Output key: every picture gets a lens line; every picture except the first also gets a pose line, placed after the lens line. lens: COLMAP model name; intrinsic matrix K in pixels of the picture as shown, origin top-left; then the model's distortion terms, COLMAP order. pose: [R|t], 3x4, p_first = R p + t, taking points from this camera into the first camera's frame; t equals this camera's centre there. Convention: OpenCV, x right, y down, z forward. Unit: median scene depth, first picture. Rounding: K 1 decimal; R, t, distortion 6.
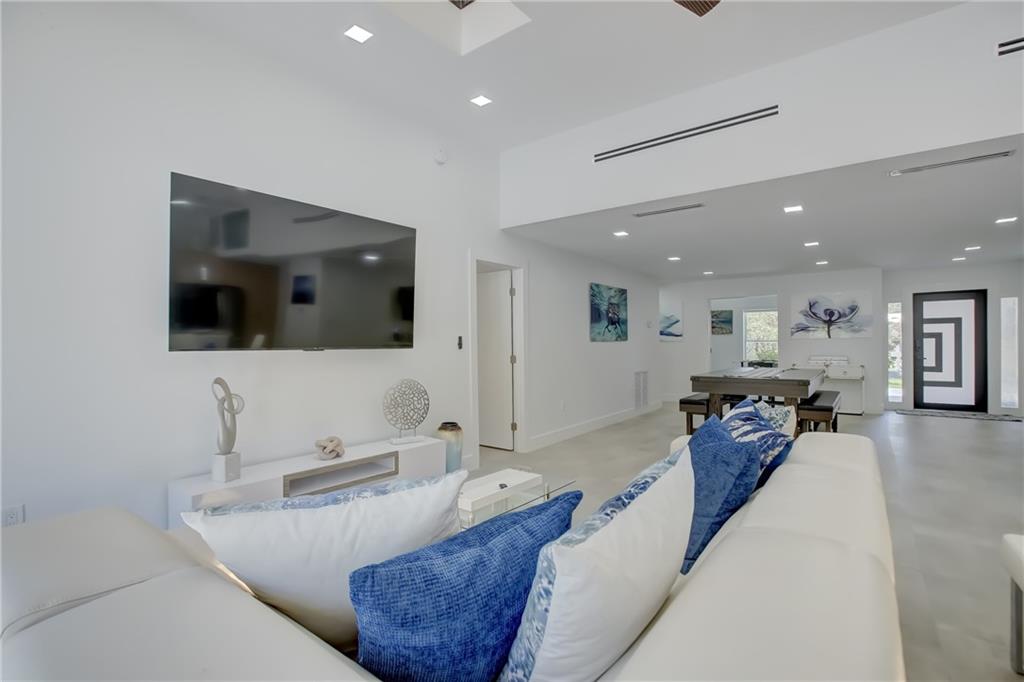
lens RADIAL K [[468.0, 0, 518.2], [0, 468.0, 341.4], [0, 0, 1]] dist [-0.046142, 0.012203]
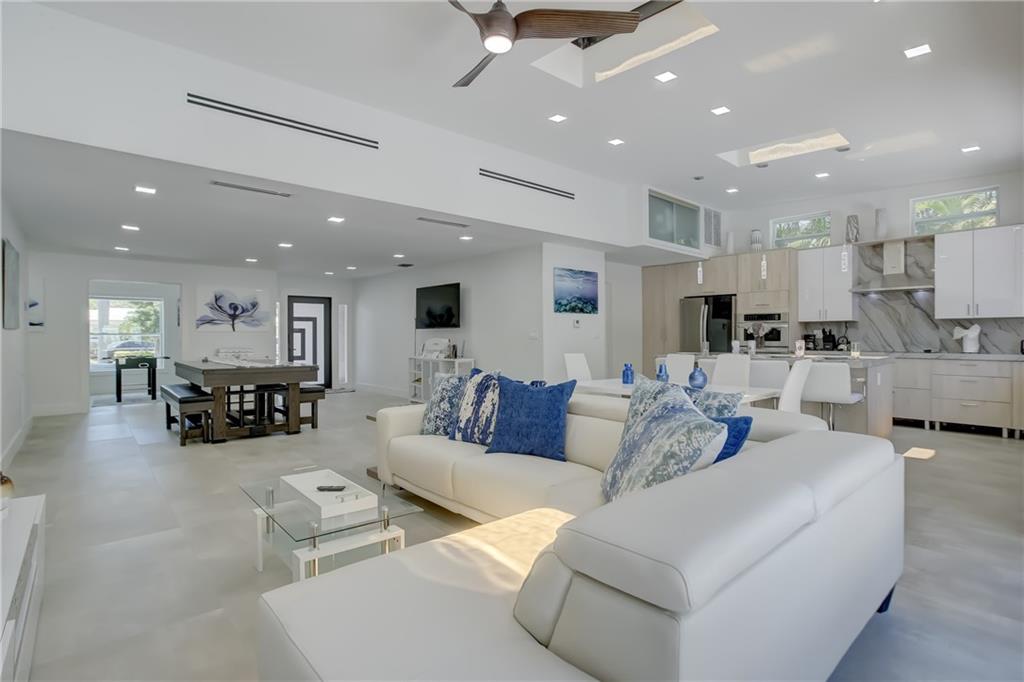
lens RADIAL K [[502.8, 0, 508.4], [0, 502.8, 337.0], [0, 0, 1]] dist [-0.048972, 0.020523]
pose [[0.206029, 0.006984, 0.978521, -0.309476], [-0.002223, 0.999975, -0.006669, 0.012275], [-0.978543, -0.000802, 0.206039, 0.162561]]
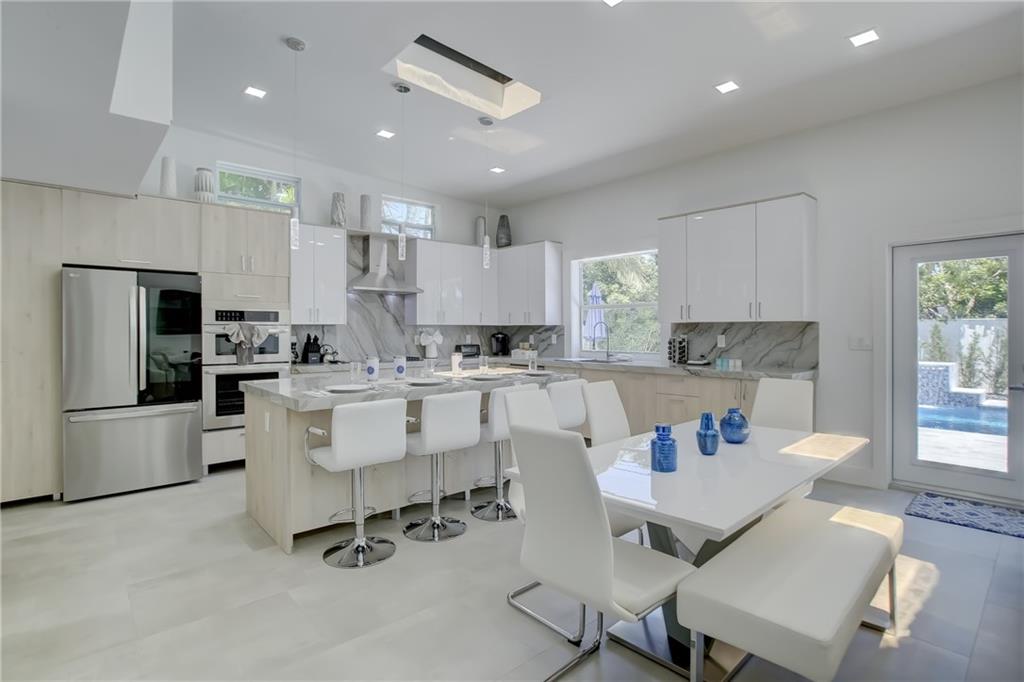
lens RADIAL K [[513.2, 0, 511.8], [0, 513.2, 331.5], [0, 0, 1]] dist [-0.047271, 0.022652]
pose [[-0.984283, 0.011504, 0.176226, 0.314764], [0.011299, 0.999934, -0.002168, -0.009900], [-0.176239, -0.000143, -0.984347, 0.418847]]
